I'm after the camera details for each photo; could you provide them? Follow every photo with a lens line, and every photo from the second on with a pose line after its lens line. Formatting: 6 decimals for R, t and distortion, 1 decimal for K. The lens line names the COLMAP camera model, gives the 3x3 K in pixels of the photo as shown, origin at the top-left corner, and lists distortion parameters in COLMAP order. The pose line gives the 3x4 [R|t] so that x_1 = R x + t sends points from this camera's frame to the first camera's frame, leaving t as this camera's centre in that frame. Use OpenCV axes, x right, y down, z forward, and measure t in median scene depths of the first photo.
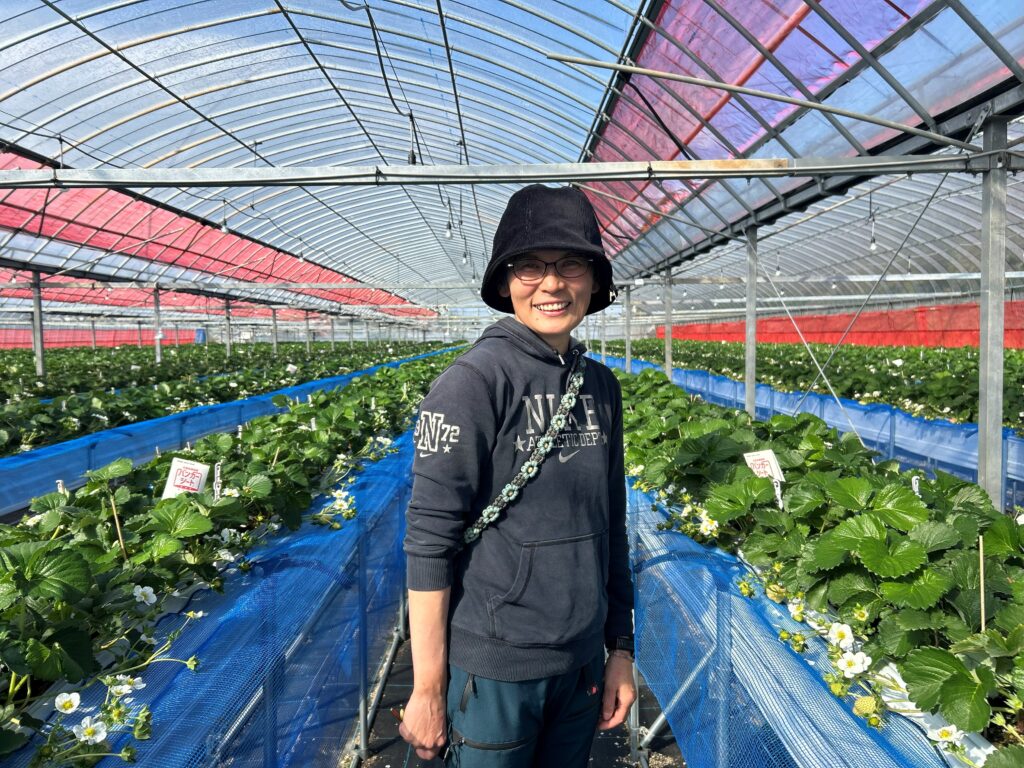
lens RADIAL K [[790.3, 0, 512.0], [0, 790.3, 384.0], [0, 0, 1]] dist [0.082274, -0.000603]
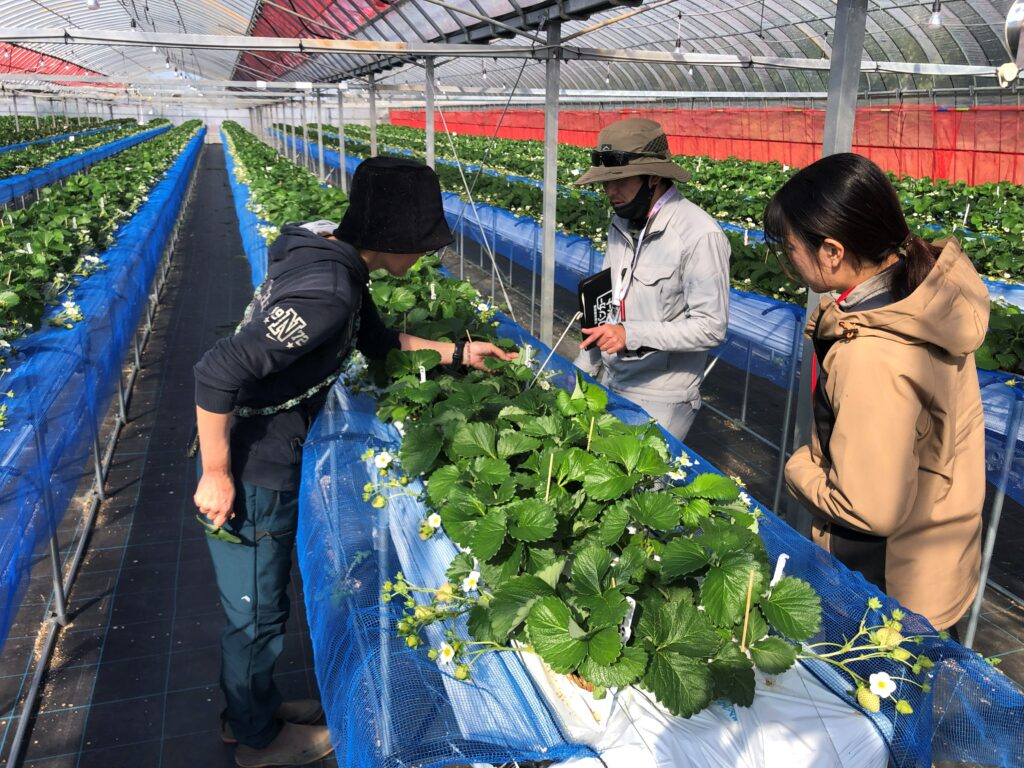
lens RADIAL K [[851.3, 0, 512.0], [0, 851.3, 384.0], [0, 0, 1]] dist [0.000608, 0.006731]
pose [[0.951401, -0.059951, 0.302064, 0.022753], [-0.014342, 0.971178, 0.237925, -0.032426], [-0.307622, -0.230694, 0.923119, -0.229853]]
